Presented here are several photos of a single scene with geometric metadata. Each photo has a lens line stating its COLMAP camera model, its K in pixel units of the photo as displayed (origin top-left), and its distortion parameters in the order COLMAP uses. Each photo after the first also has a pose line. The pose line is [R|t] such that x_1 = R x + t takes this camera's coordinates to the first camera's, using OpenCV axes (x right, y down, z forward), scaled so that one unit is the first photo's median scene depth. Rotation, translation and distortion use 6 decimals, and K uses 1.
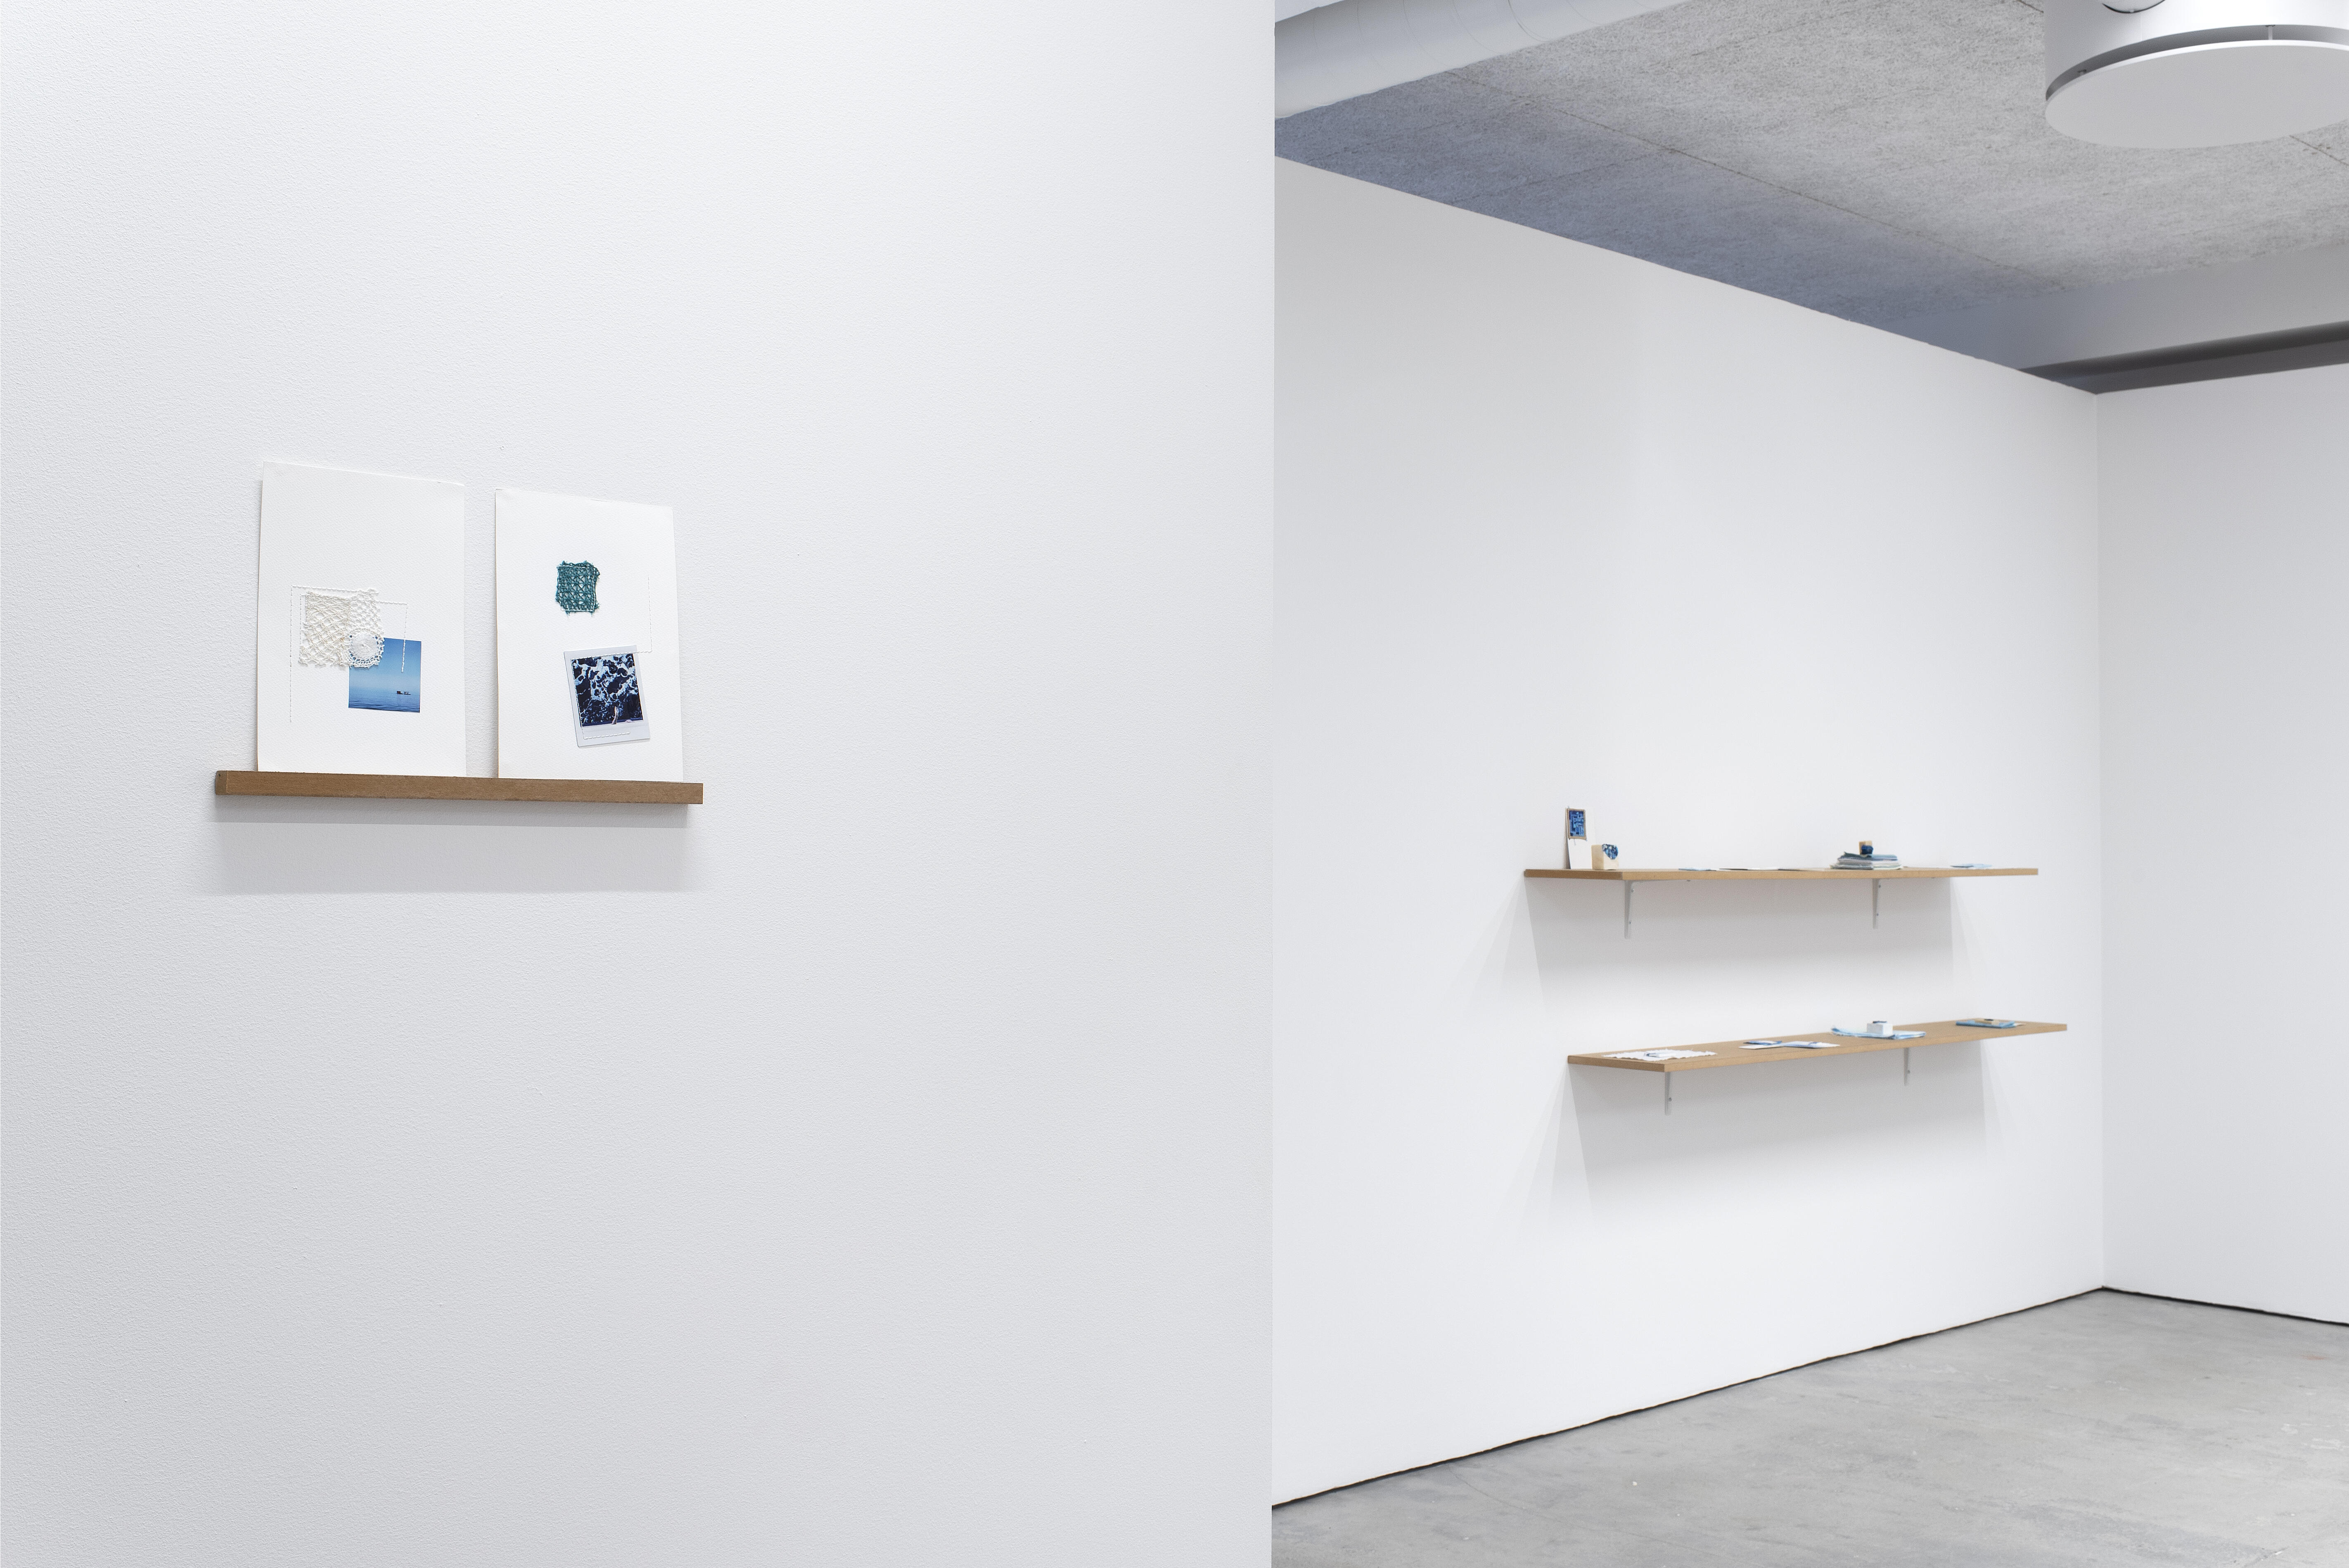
lens RADIAL K [[2471.9, 0, 1175.8], [0, 2471.9, 748.6], [0, 0, 1]] dist [-0.019578, -0.014574]
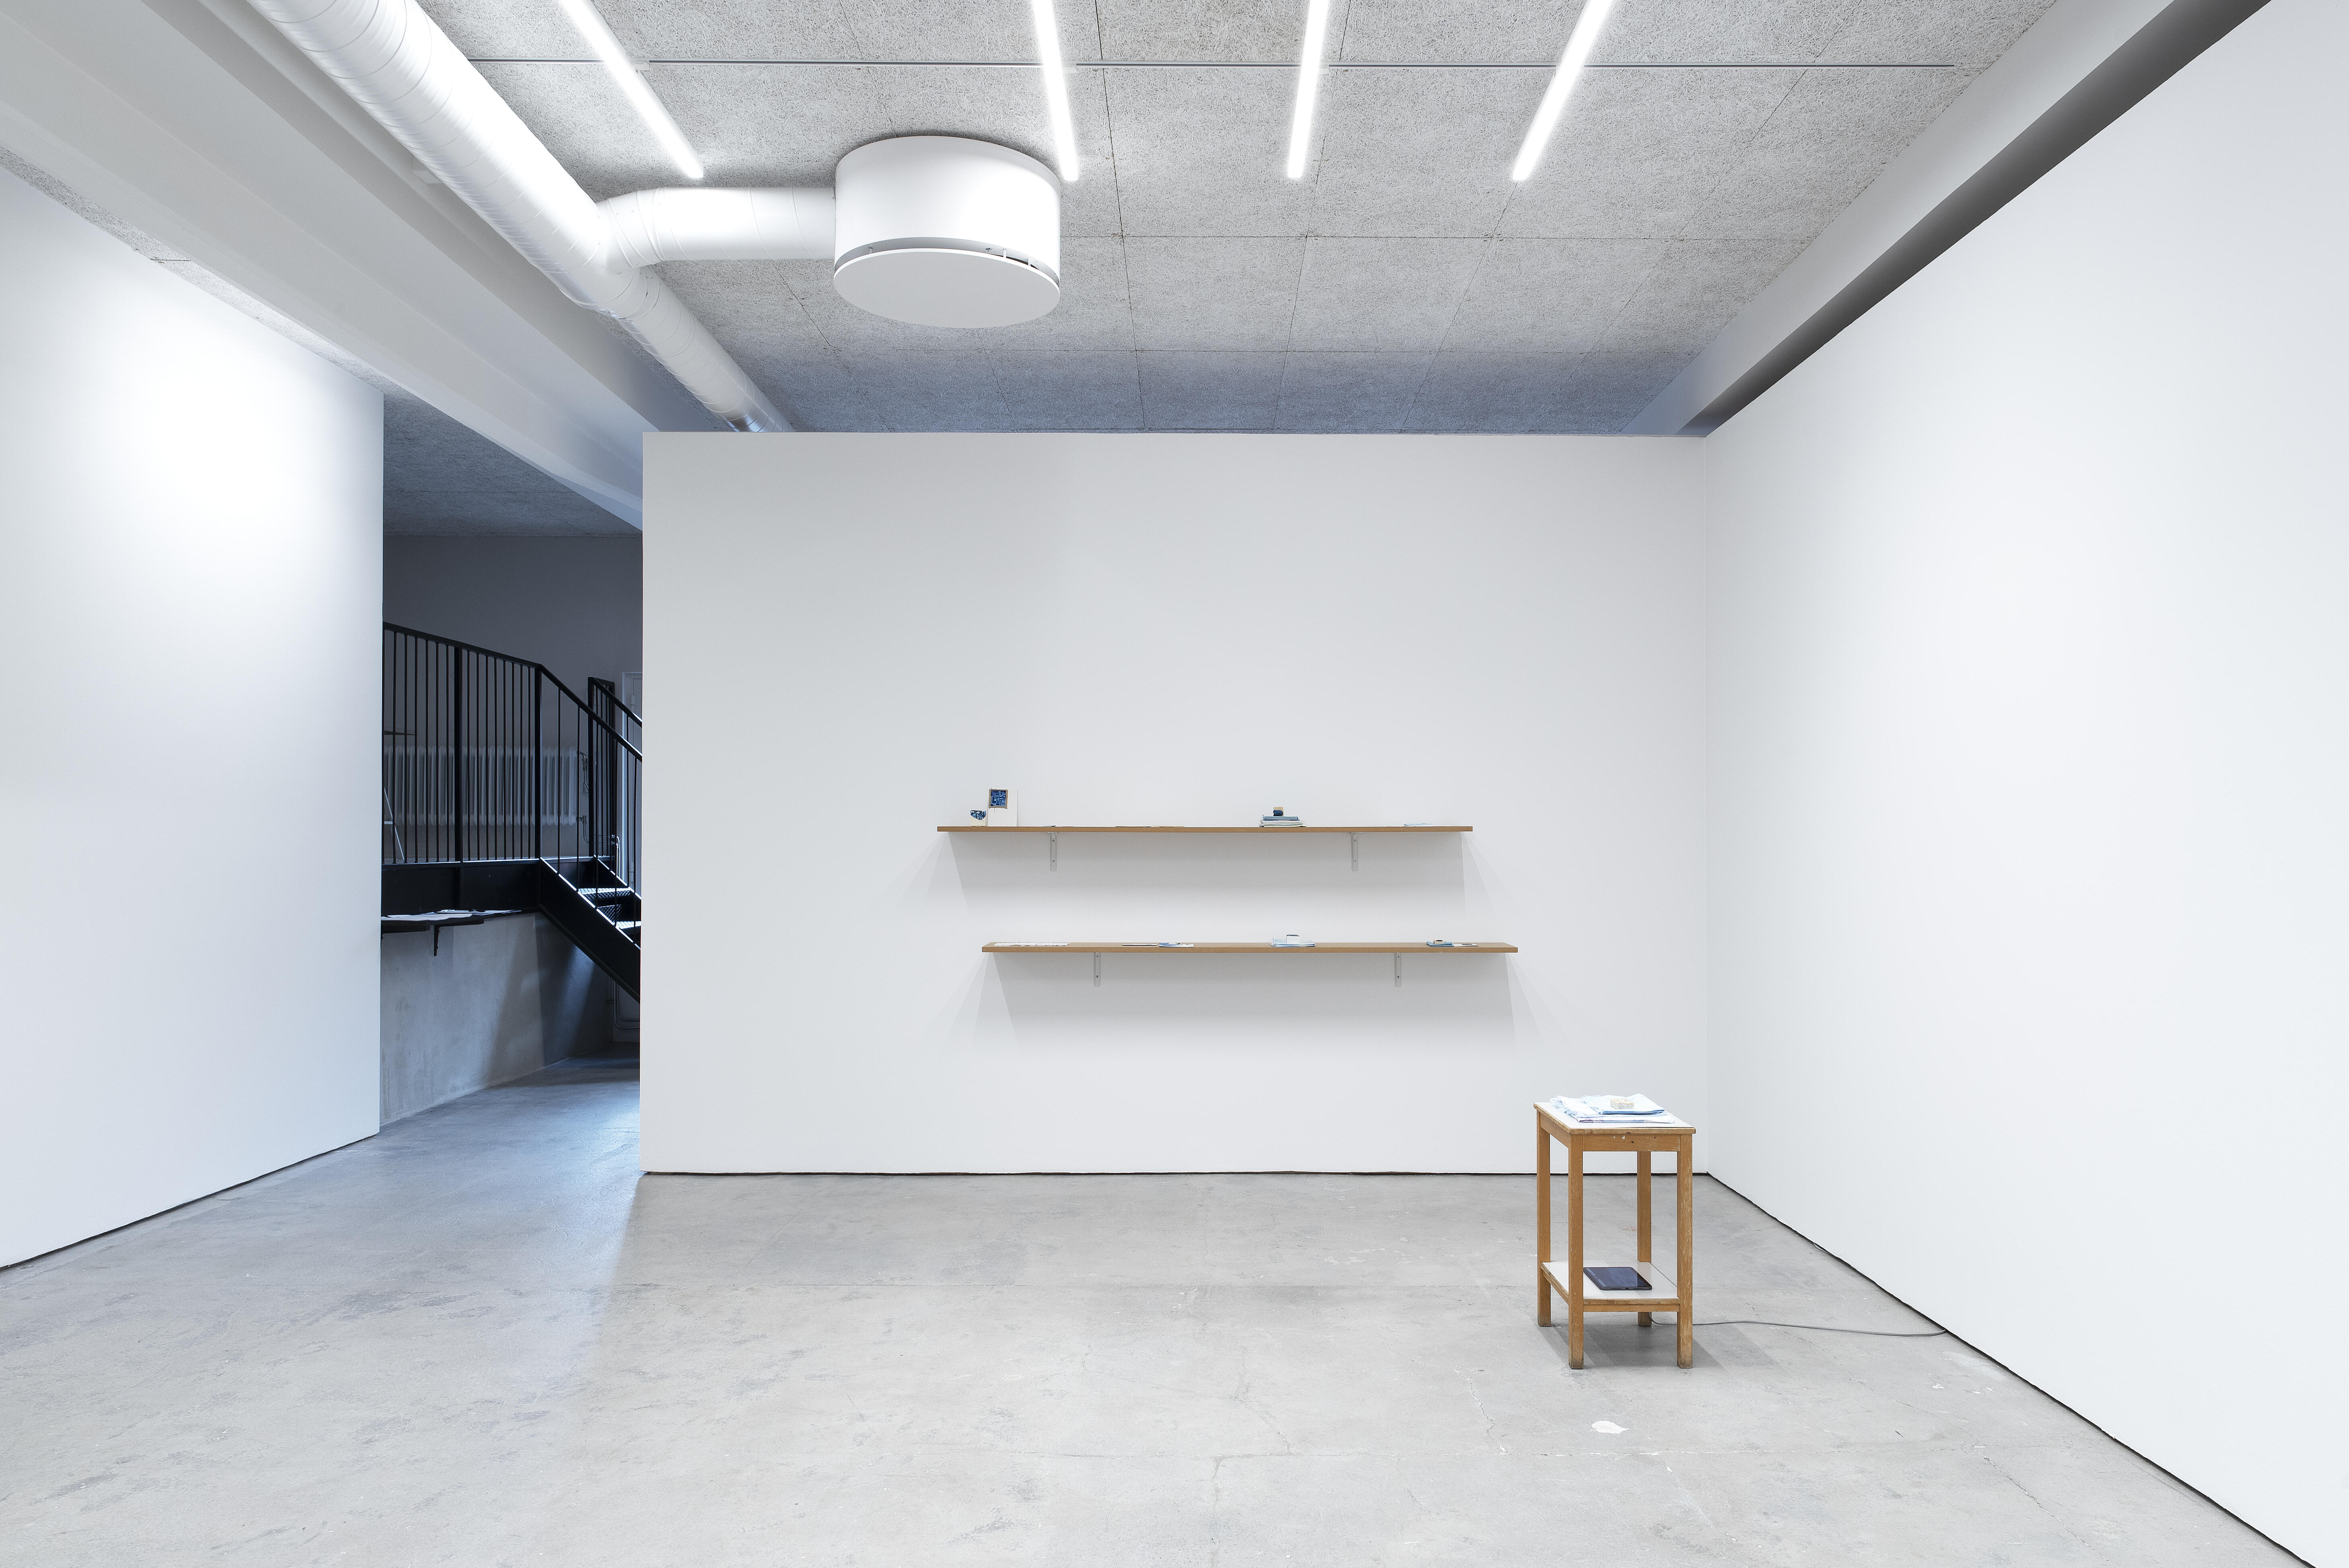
lens RADIAL K [[1661.6, 0, 1172.5], [0, 1661.6, 815.7], [0, 0, 1]] dist [0.005010, -0.001538]
pose [[0.726921, -0.020996, -0.686401, 1.010814], [0.031462, 0.999501, 0.002746, 0.043548], [0.686001, -0.023591, 0.727218, 0.300835]]
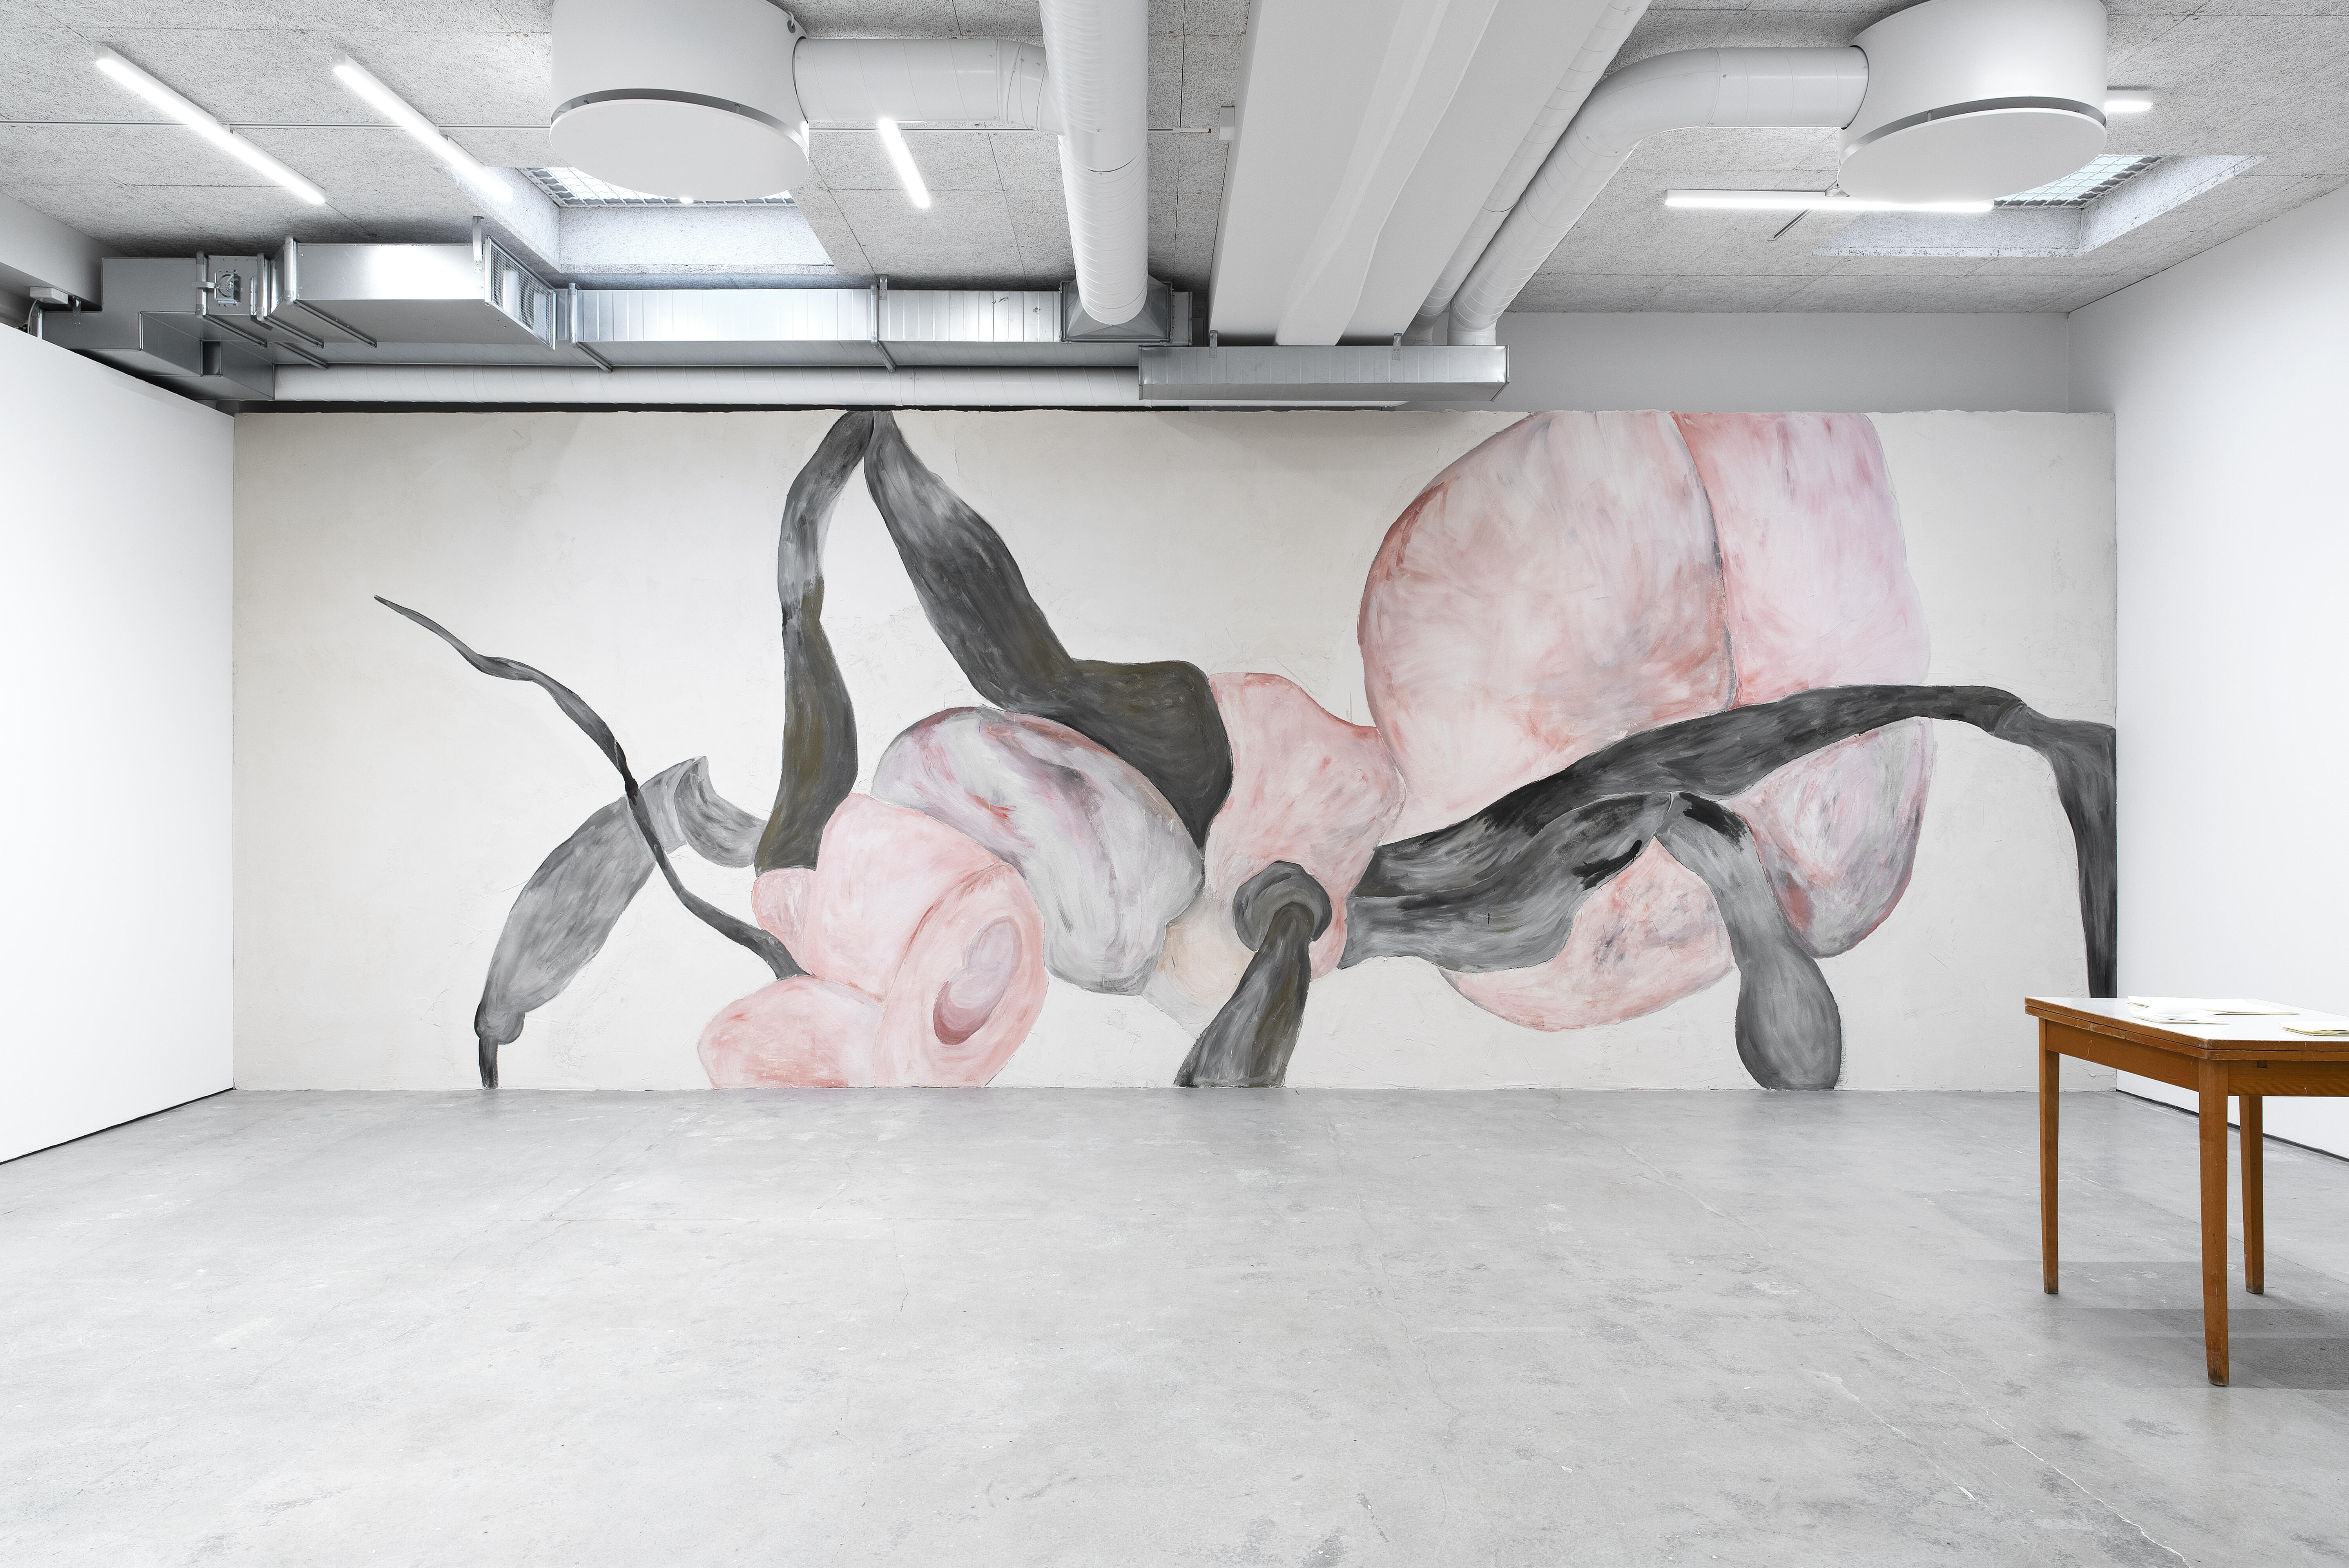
lens RADIAL K [[1661.6, 0, 1172.5], [0, 1661.6, 815.7], [0, 0, 1]] dist [0.005010, -0.001538]
pose [[-0.737976, -0.024846, 0.674369, 0.061083], [-0.034418, 0.999407, -0.000843, 0.051926], [-0.673949, -0.023833, -0.738394, 0.841291]]
